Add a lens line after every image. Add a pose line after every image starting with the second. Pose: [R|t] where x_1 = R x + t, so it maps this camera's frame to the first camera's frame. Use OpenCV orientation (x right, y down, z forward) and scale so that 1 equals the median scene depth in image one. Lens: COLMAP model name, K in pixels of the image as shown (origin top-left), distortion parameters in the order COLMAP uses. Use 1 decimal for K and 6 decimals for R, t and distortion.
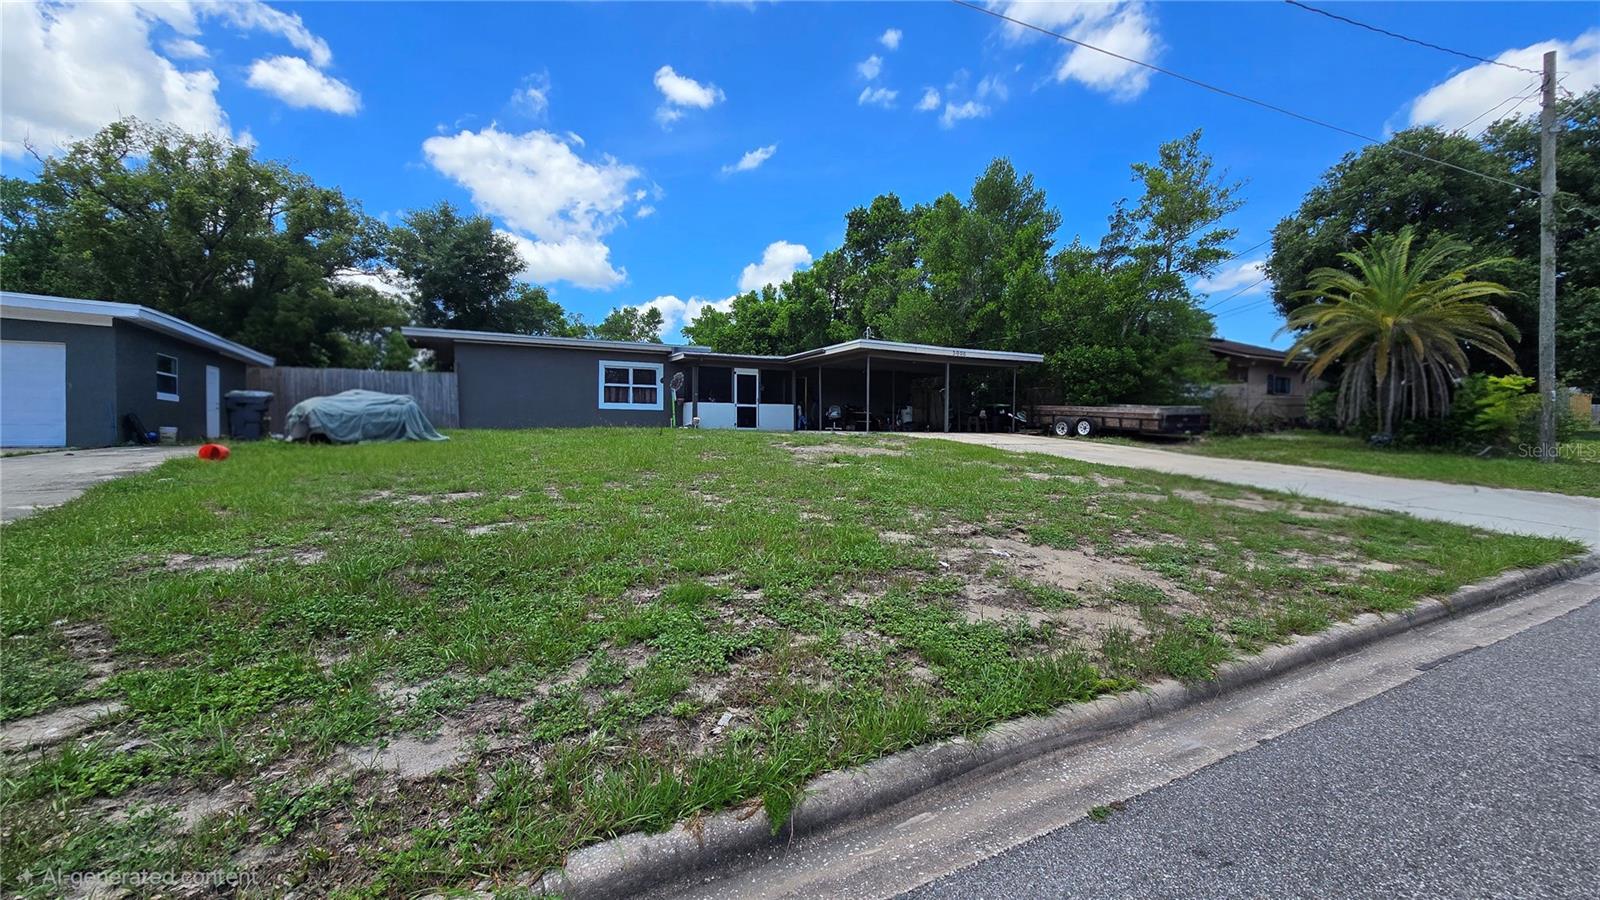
lens RADIAL K [[663.8, 0, 800.3], [0, 663.8, 456.3], [0, 0, 1]] dist [-0.006553, 0.002777]
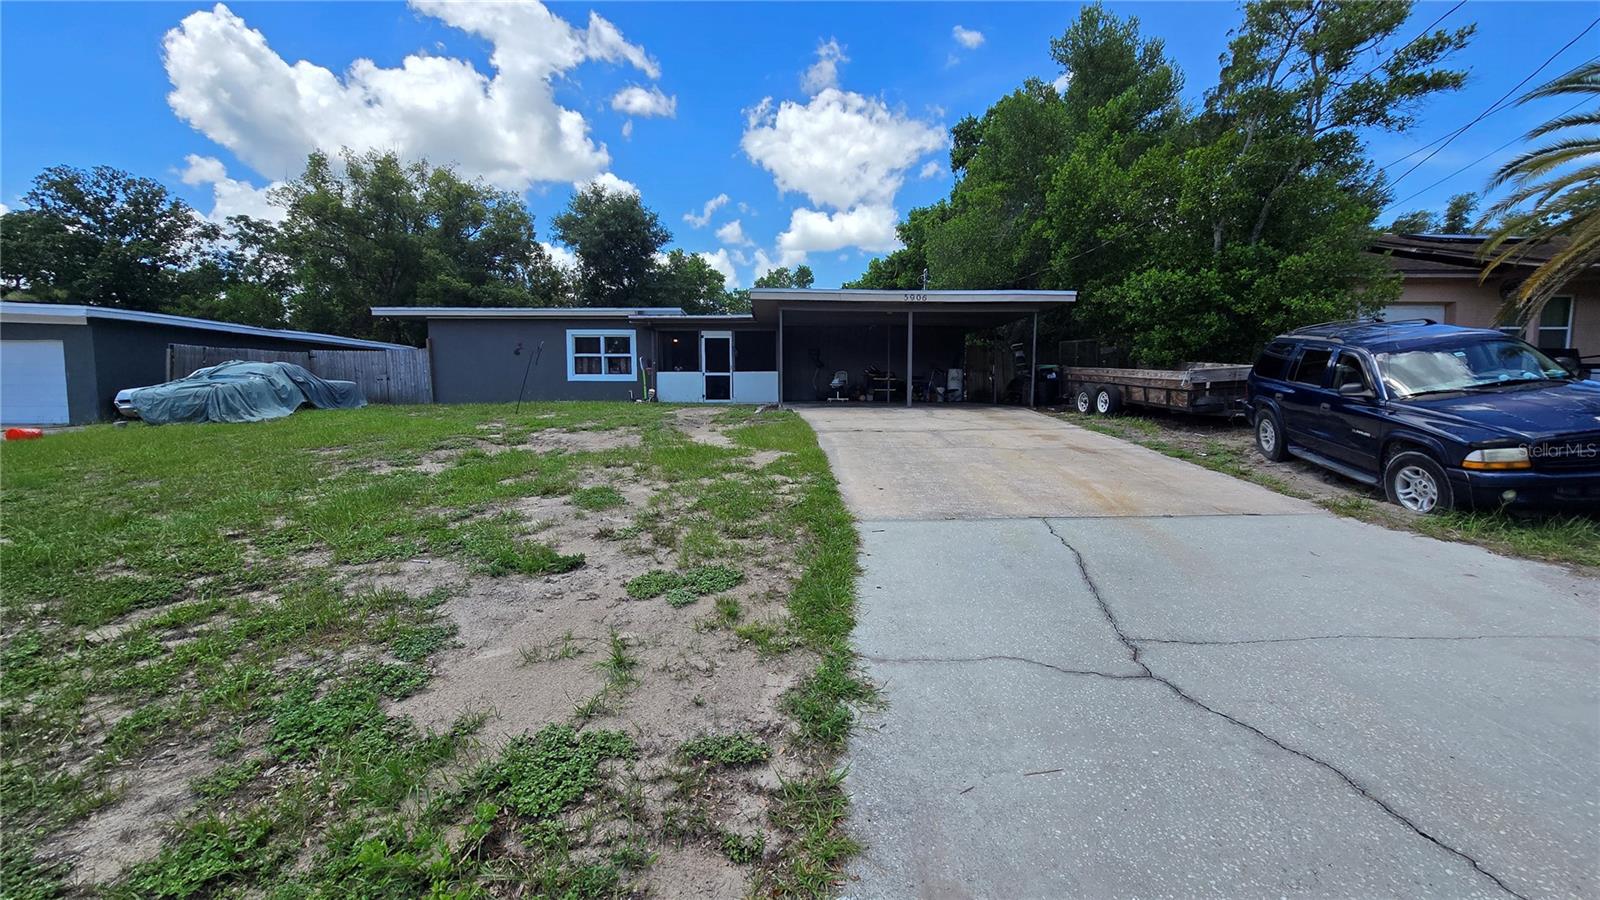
lens RADIAL K [[663.8, 0, 812.6], [0, 663.8, 455.0], [0, 0, 1]] dist [-0.006553, 0.002777]
pose [[0.905974, 0.033982, -0.421968, 0.407339], [-0.008758, 0.998064, 0.061572, -0.026156], [0.423244, -0.052086, 0.904517, 0.271098]]
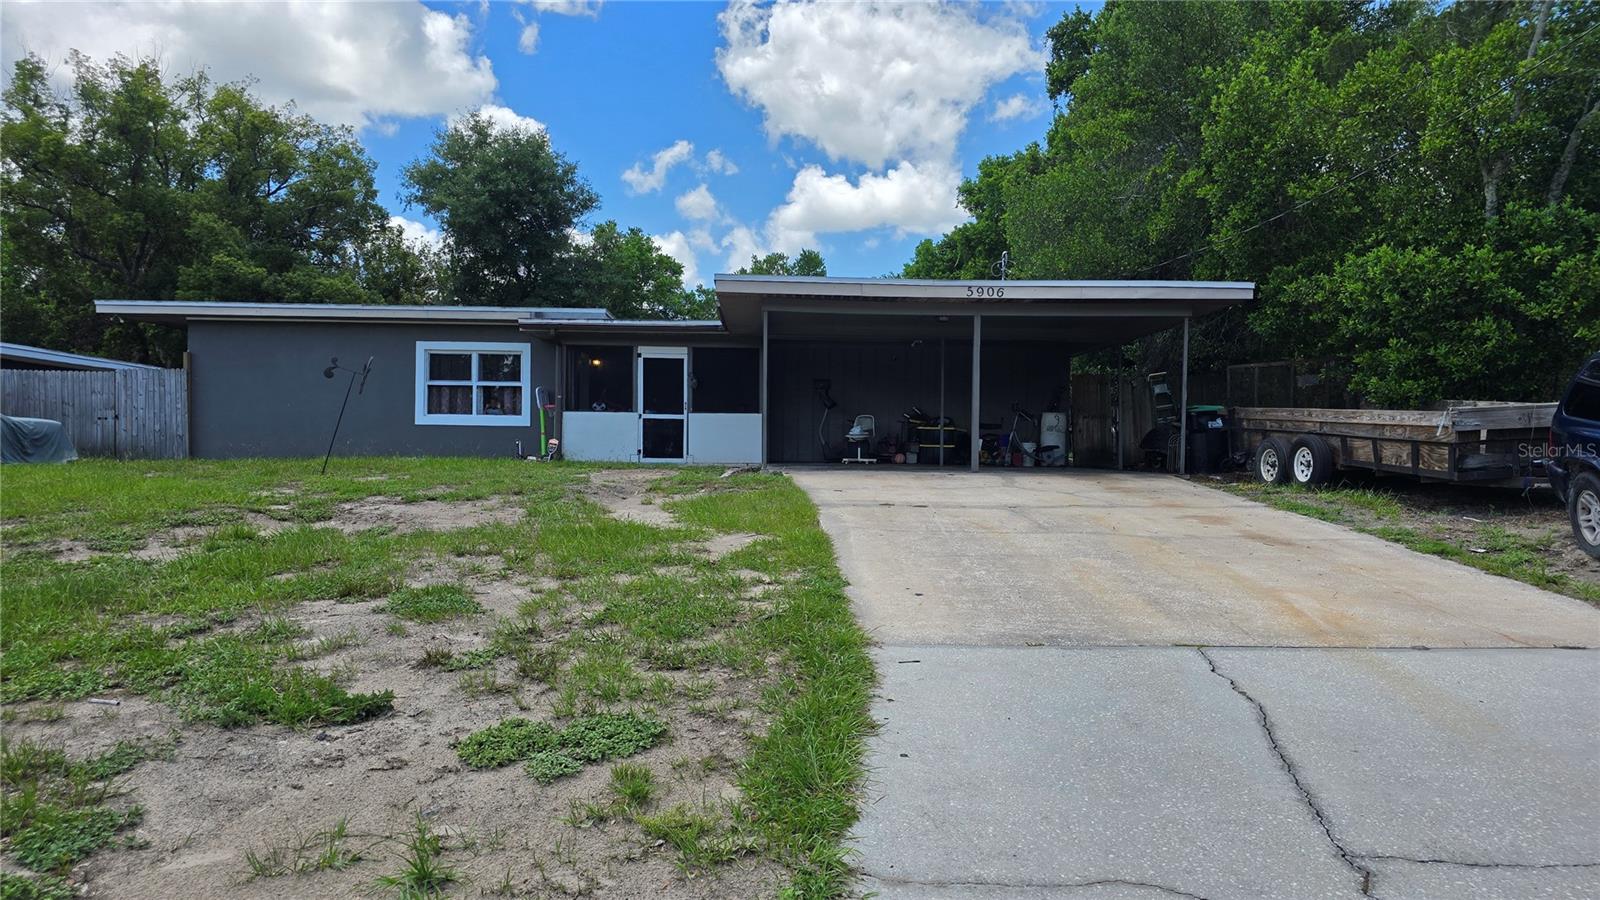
lens RADIAL K [[1087.2, 0, 809.8], [0, 1087.2, 463.8], [0, 0, 1]] dist [0.055773, -0.051534]
pose [[0.899976, 0.007252, -0.435880, 0.408942], [-0.020844, 0.999434, -0.026409, -0.018799], [0.435441, 0.032852, 0.899617, 0.281569]]
